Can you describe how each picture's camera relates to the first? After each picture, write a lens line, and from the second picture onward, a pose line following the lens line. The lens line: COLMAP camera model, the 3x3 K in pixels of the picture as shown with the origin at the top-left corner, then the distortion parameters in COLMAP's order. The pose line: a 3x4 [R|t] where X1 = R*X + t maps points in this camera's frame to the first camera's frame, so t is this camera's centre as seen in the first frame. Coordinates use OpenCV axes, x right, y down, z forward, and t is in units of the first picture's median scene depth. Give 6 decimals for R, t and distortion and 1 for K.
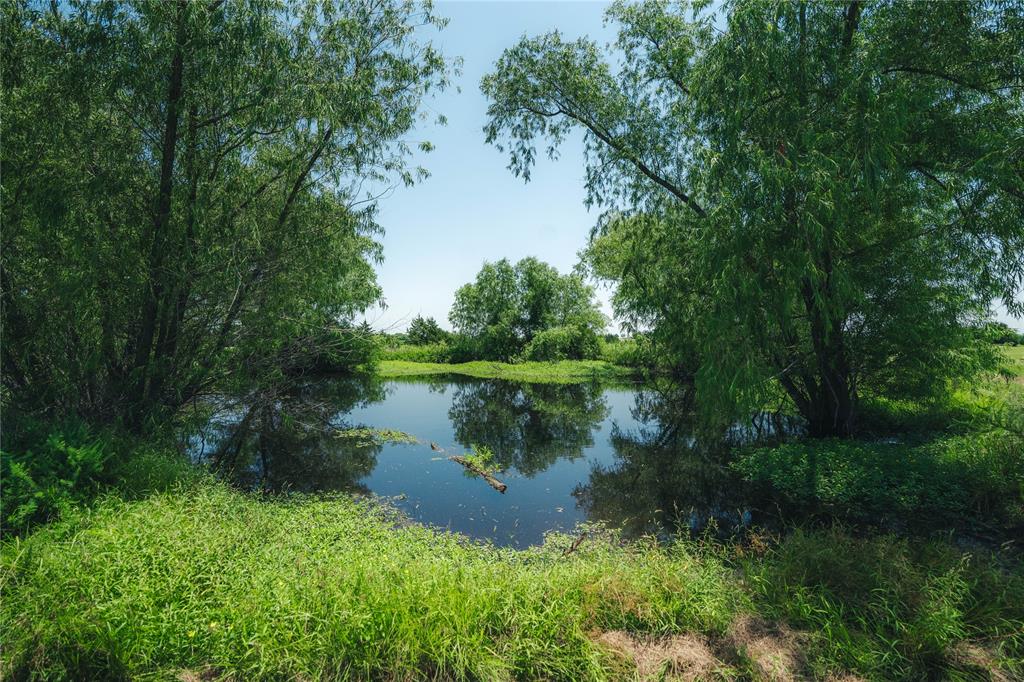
lens RADIAL K [[477.0, 0, 501.2], [0, 477.0, 346.4], [0, 0, 1]] dist [-0.001981, -0.000031]
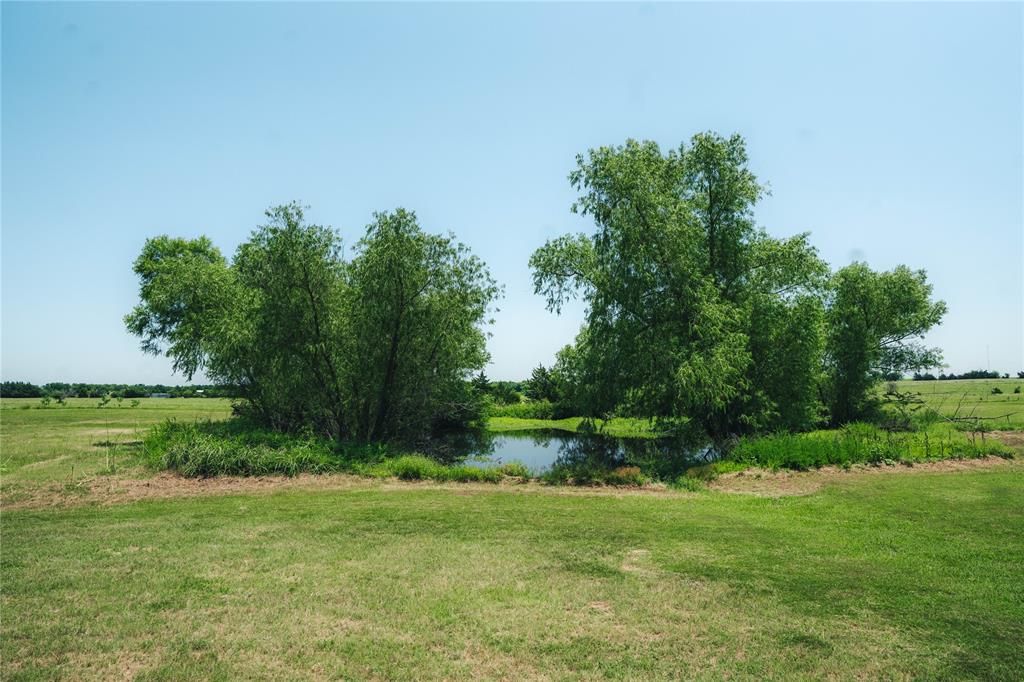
lens RADIAL K [[617.3, 0, 516.3], [0, 617.3, 343.1], [0, 0, 1]] dist [-0.001460, -0.000017]
pose [[0.973121, -0.031498, -0.228130, 0.142405], [0.012456, 0.996351, -0.084434, -0.020456], [0.229957, 0.079322, 0.969963, -0.407656]]
